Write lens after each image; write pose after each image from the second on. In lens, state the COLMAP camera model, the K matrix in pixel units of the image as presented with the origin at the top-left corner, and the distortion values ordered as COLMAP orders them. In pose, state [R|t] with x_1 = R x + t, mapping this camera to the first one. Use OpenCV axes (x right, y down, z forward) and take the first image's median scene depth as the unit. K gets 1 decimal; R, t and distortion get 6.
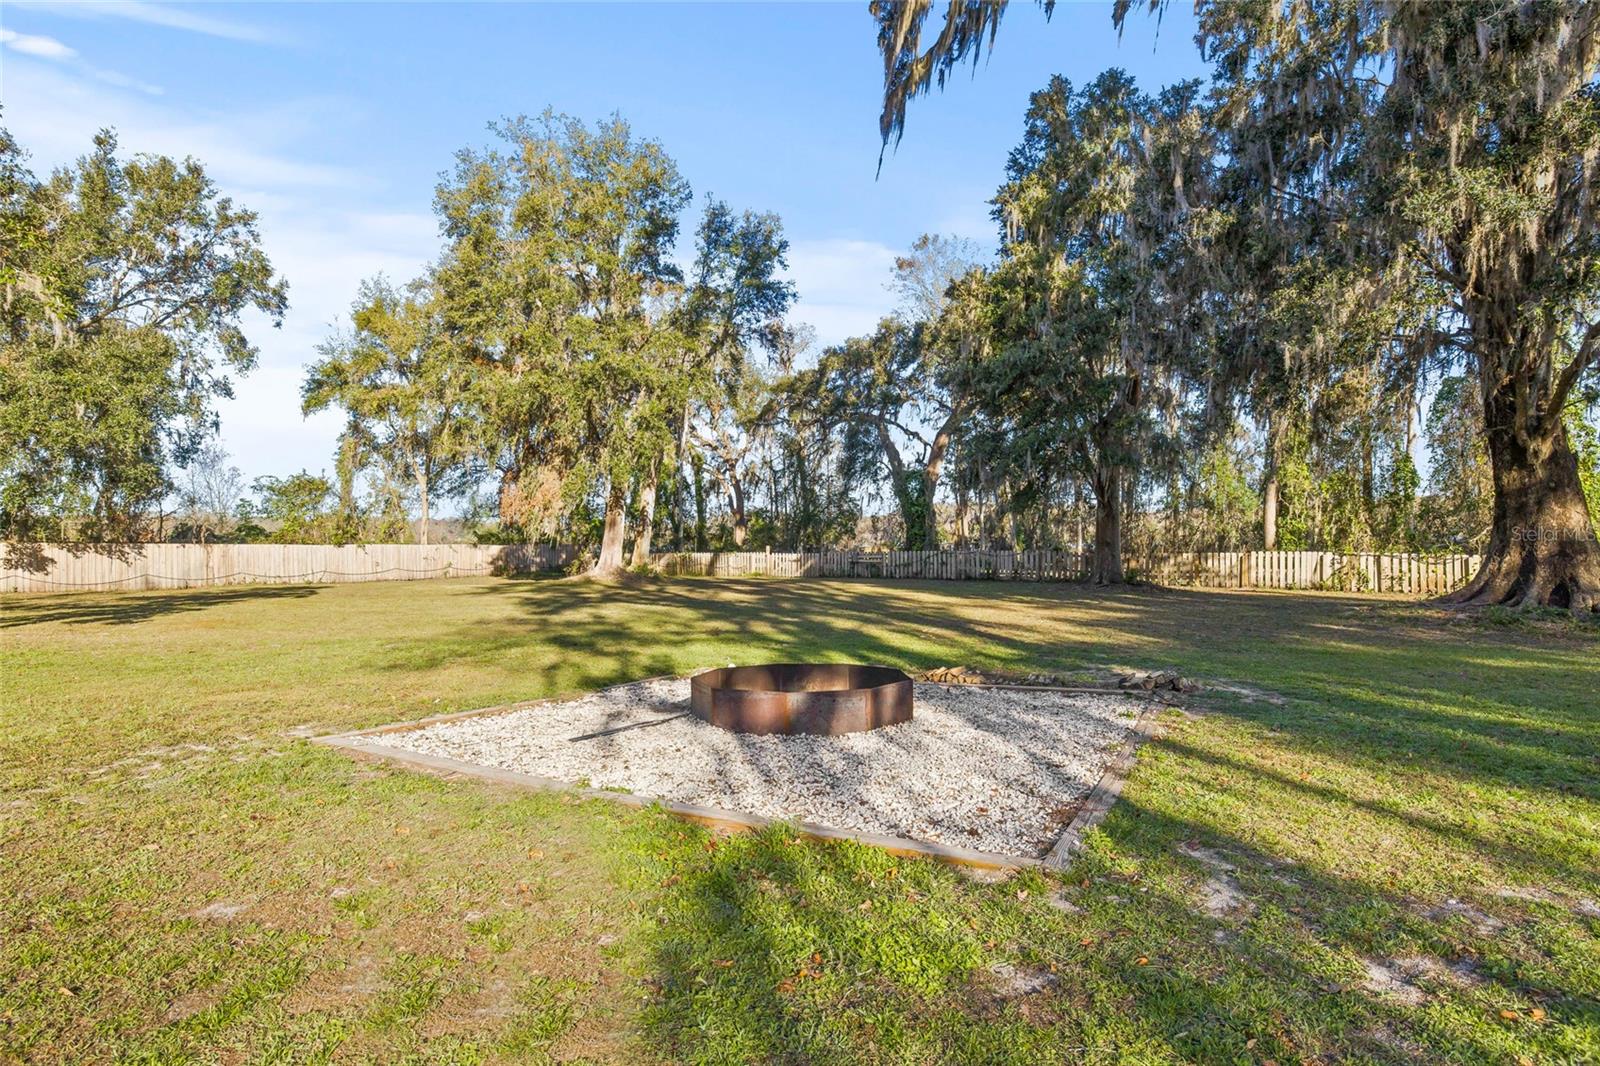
lens RADIAL K [[867.4, 0, 802.0], [0, 867.4, 536.6], [0, 0, 1]] dist [0.004860, 0.000397]
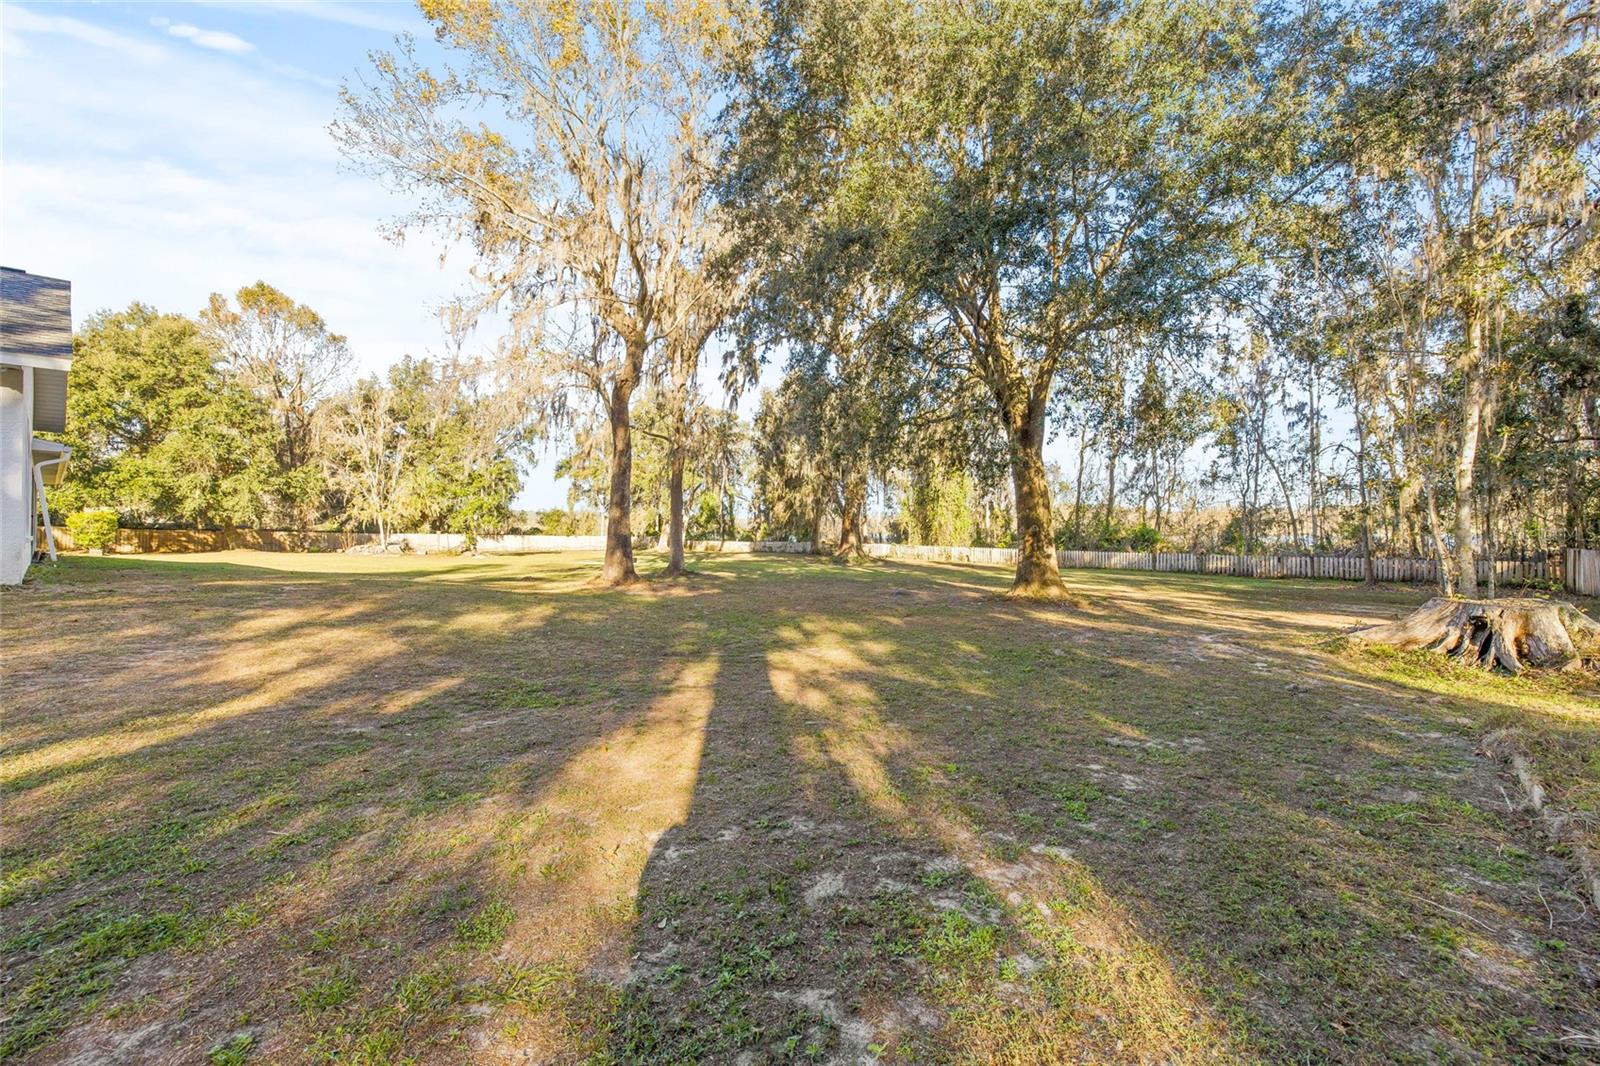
lens RADIAL K [[678.2, 0, 798.3], [0, 678.2, 531.4], [0, 0, 1]] dist [-0.001465, -0.000062]
pose [[0.988514, 0.008810, -0.150871, 0.359209], [-0.008995, 0.999959, -0.000544, -0.007743], [0.150860, 0.001895, 0.988553, -0.718840]]
